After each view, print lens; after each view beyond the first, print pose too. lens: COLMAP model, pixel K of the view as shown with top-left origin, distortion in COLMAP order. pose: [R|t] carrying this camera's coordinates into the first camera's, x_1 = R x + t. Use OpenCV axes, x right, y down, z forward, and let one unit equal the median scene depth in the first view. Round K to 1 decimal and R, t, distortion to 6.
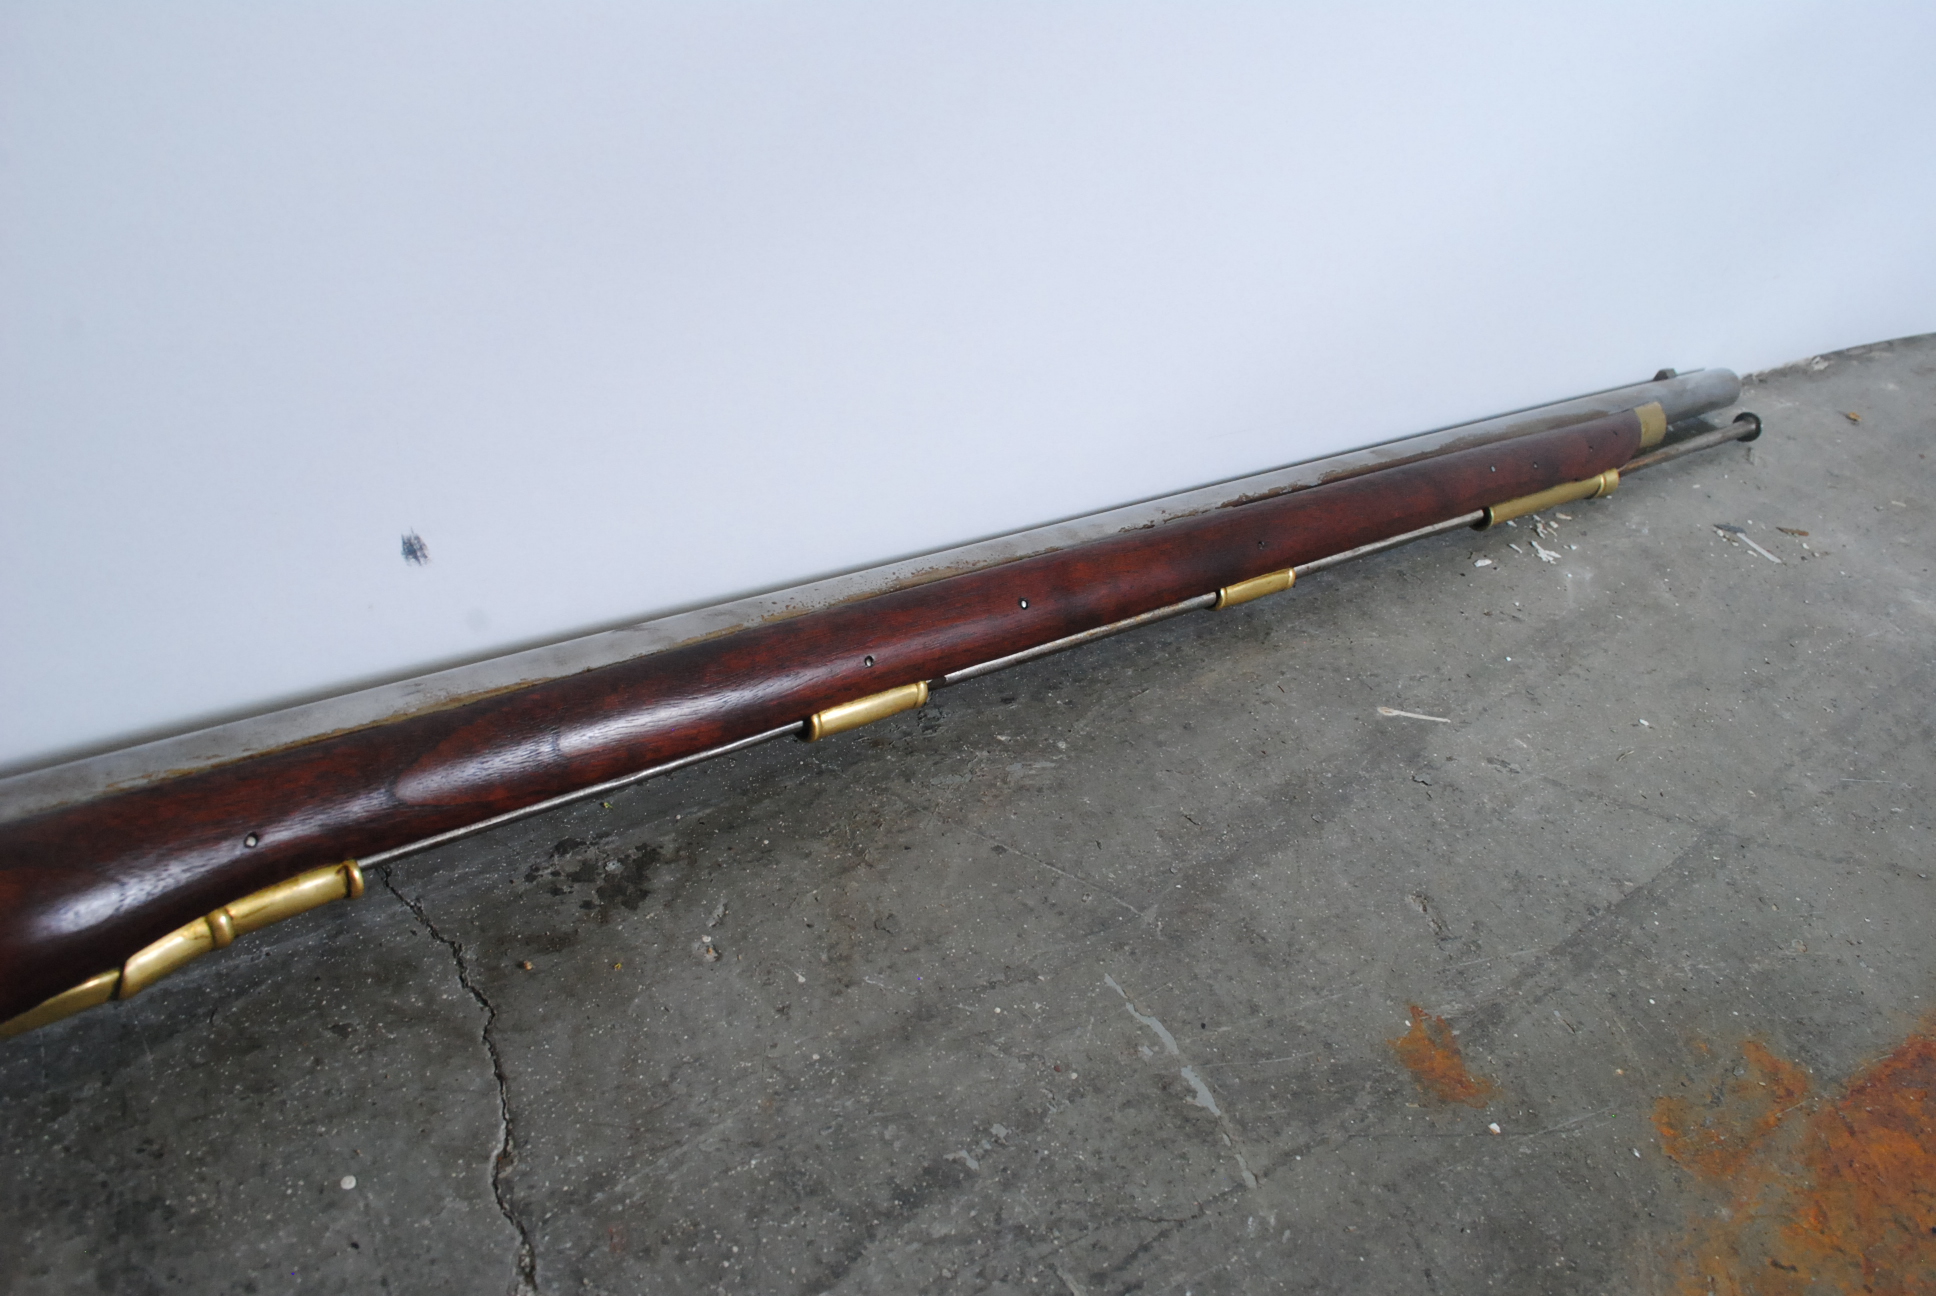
lens RADIAL K [[1525.5, 0, 968.0], [0, 1525.5, 648.0], [0, 0, 1]] dist [-0.094905, 0.017064]
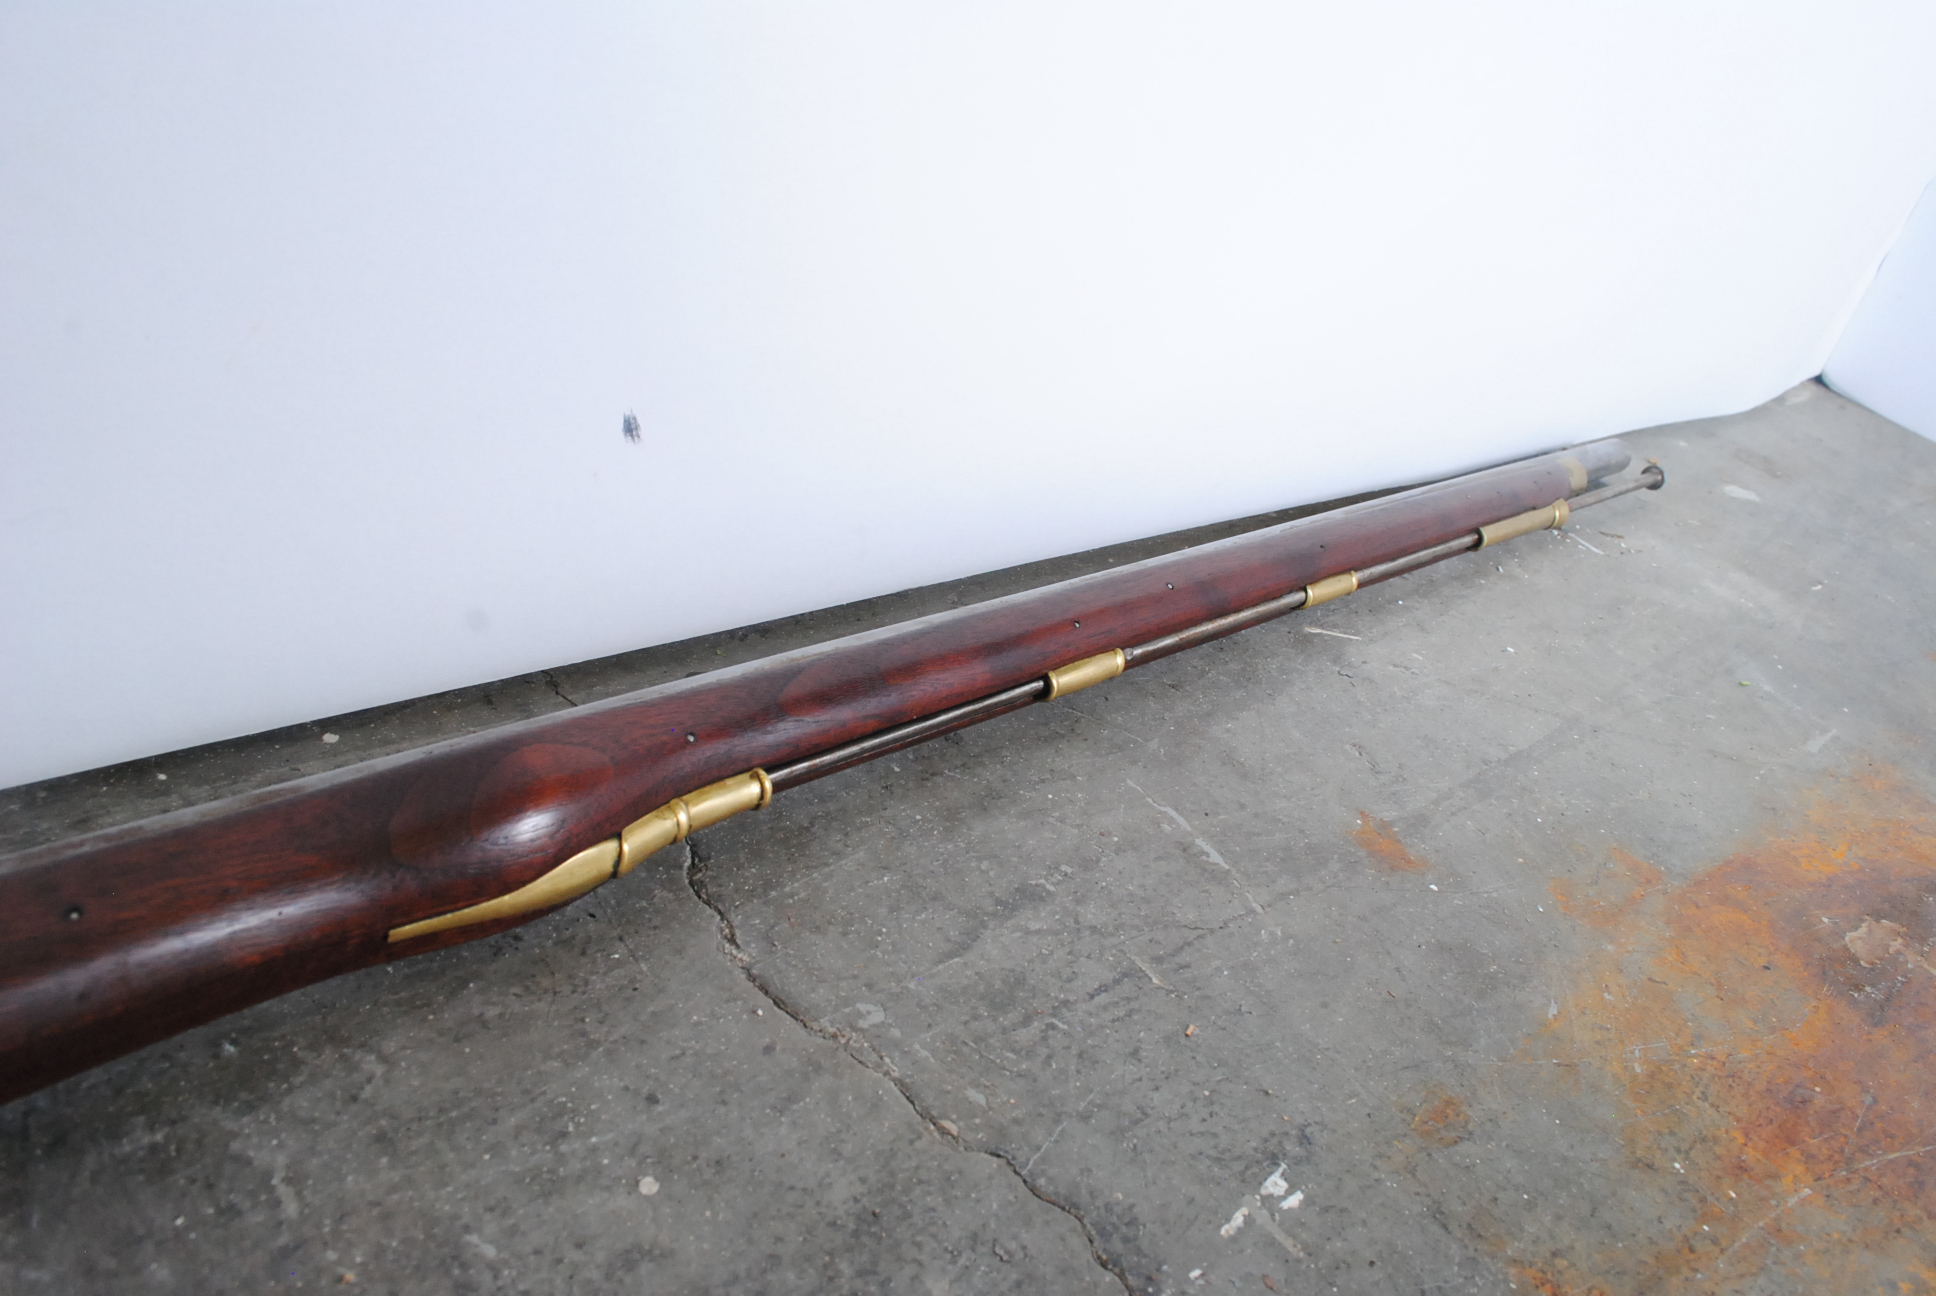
lens RADIAL K [[1525.5, 0, 968.0], [0, 1525.5, 648.0], [0, 0, 1]] dist [-0.094905, 0.017064]
pose [[0.993297, 0.006180, 0.115422, -0.202452], [0.005437, 0.994966, -0.100070, 0.251984], [-0.115459, 0.100027, 0.988263, -0.264574]]
